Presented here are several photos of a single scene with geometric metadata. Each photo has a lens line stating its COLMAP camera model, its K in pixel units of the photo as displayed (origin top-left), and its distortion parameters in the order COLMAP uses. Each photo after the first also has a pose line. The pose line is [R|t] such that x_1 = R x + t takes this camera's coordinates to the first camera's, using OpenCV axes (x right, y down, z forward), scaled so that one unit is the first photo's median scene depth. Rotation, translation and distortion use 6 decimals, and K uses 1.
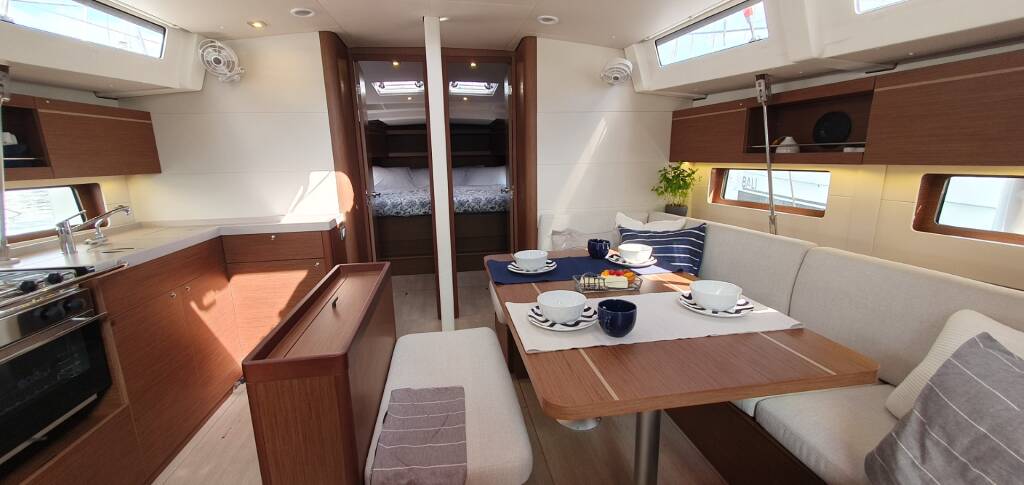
lens RADIAL K [[411.5, 0, 512.0], [0, 411.5, 242.5], [0, 0, 1]] dist [0.000418, -0.000091]
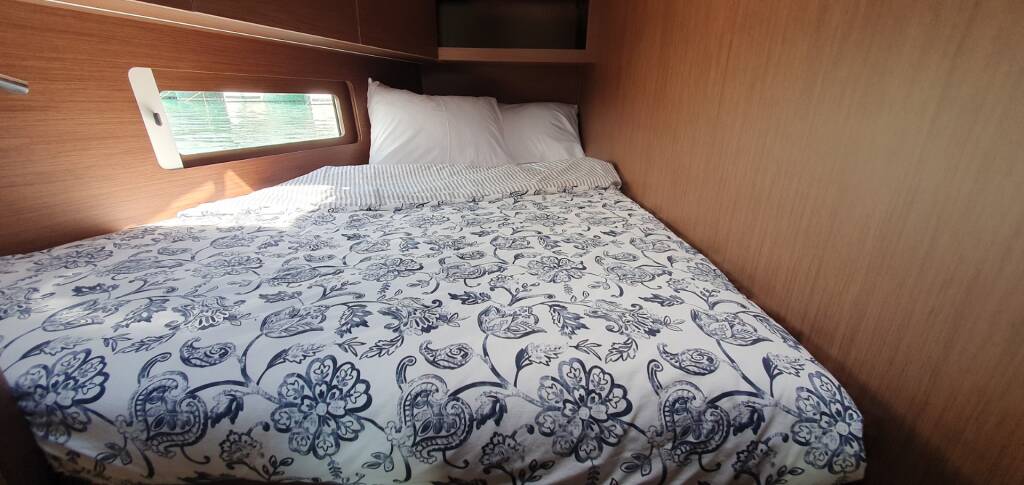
lens RADIAL K [[407.8, 0, 508.6], [0, 407.8, 244.4], [0, 0, 1]] dist [0.001386, 0.000159]
pose [[0.987672, 0.082586, -0.132976, -0.529457], [-0.063998, 0.988299, 0.138450, -0.314647], [0.142854, -0.128233, 0.981401, 1.869411]]
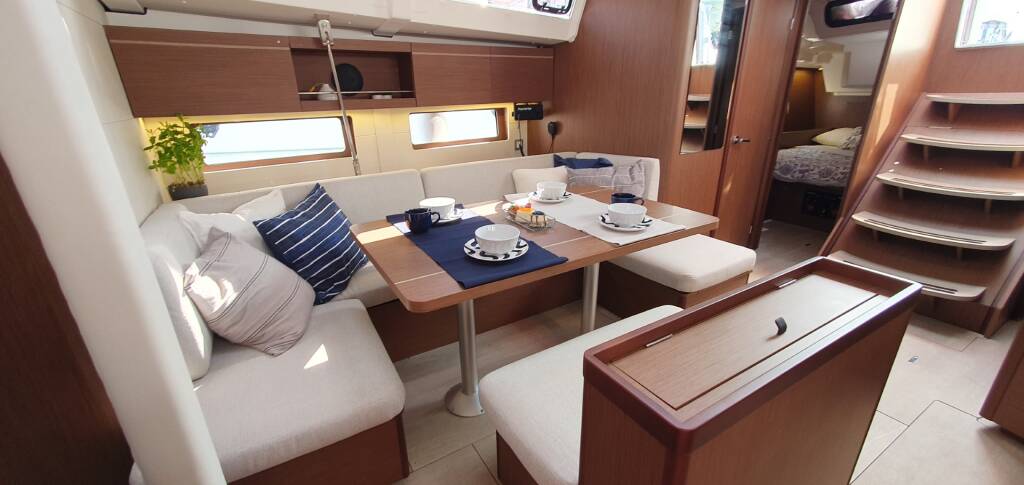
lens RADIAL K [[407.8, 0, 508.6], [0, 407.8, 244.4], [0, 0, 1]] dist [0.001386, 0.000159]
pose [[-0.368173, -0.300825, 0.879746, -0.535513], [0.217807, 0.891975, 0.396158, -0.208743], [-0.903885, 0.337470, -0.262879, 1.014501]]
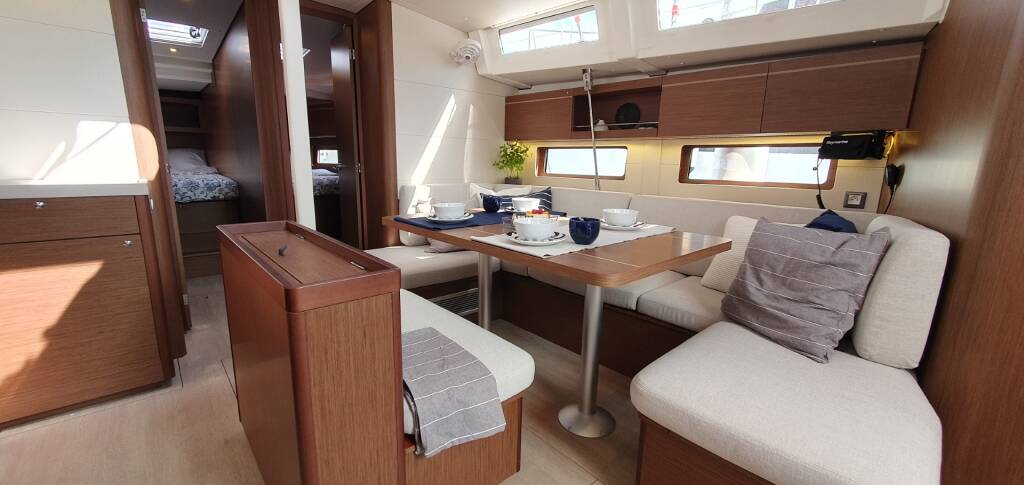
lens RADIAL K [[407.8, 0, 508.6], [0, 407.8, 244.4], [0, 0, 1]] dist [0.001386, 0.000159]
pose [[0.844400, -0.071826, 0.530876, -0.324562], [0.074843, 0.997069, 0.015856, 0.105312], [-0.530459, 0.026344, 0.847301, 0.047263]]
